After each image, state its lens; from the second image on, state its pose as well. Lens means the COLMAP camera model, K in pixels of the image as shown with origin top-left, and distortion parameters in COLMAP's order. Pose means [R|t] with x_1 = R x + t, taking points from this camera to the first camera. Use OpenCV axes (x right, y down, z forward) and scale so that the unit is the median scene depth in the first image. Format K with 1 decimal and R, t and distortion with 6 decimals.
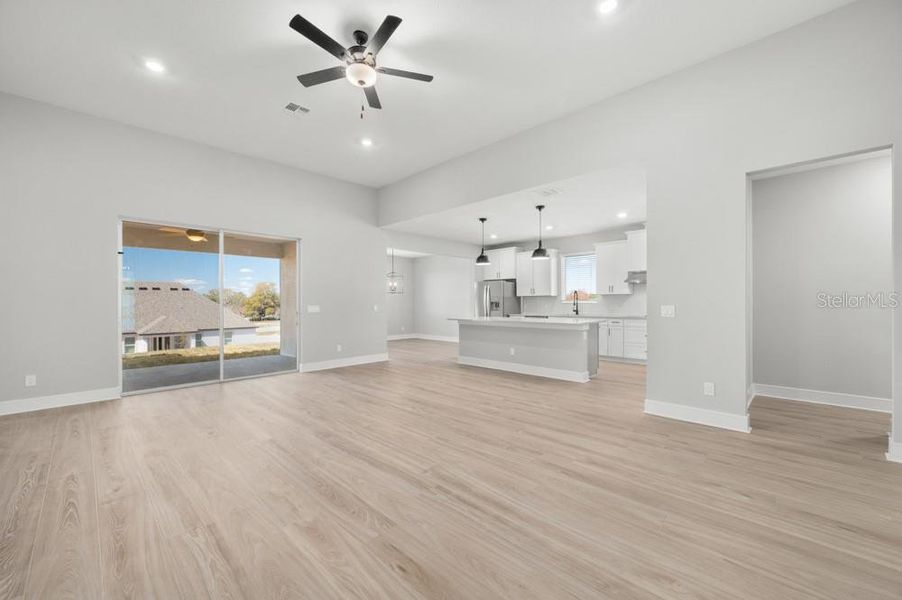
lens RADIAL K [[357.7, 0, 447.4], [0, 357.7, 301.0], [0, 0, 1]] dist [-0.002883, -0.000168]
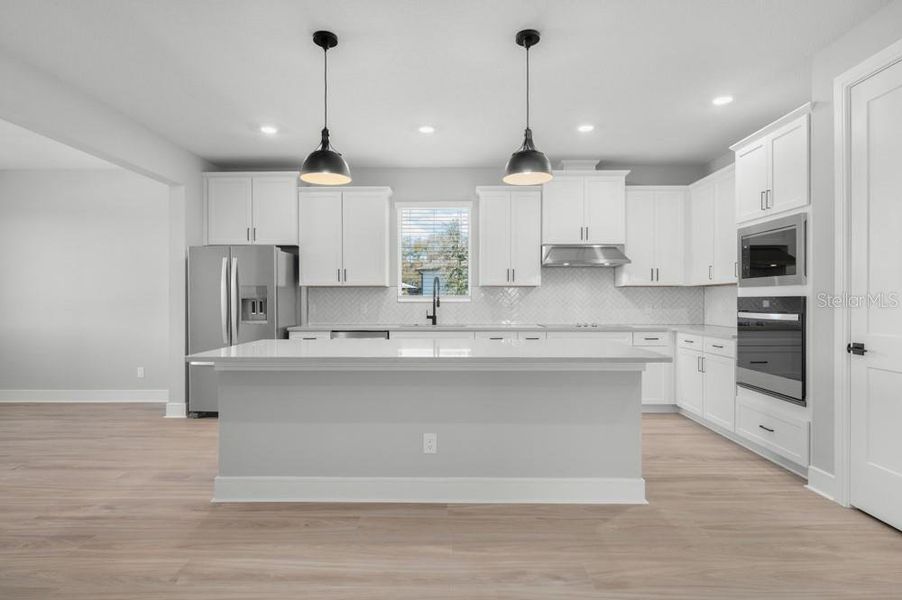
lens RADIAL K [[489.3, 0, 451.0], [0, 489.3, 300.0], [0, 0, 1]] dist [-0.000966, 0.000957]
pose [[0.717185, 0.004383, 0.696869, -0.188160], [-0.007920, 0.999967, 0.001863, 0.003337], [-0.696838, -0.006855, 0.717196, 0.917817]]
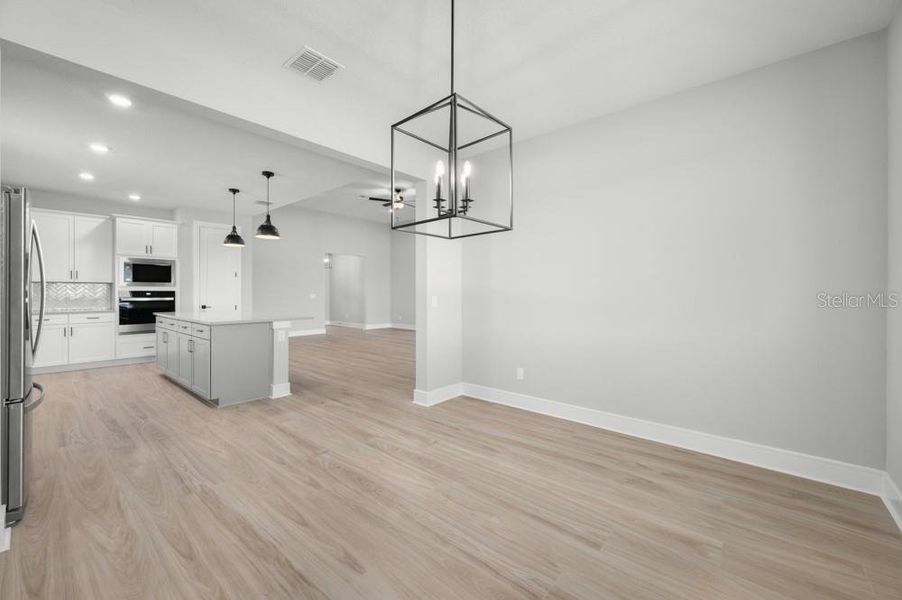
lens RADIAL K [[357.7, 0, 447.4], [0, 357.7, 301.0], [0, 0, 1]] dist [-0.002883, -0.000168]
pose [[-0.997799, 0.004889, -0.066132, -0.313571], [0.003496, 0.999770, 0.021165, 0.009332], [0.066220, 0.020887, -0.997586, 2.593338]]
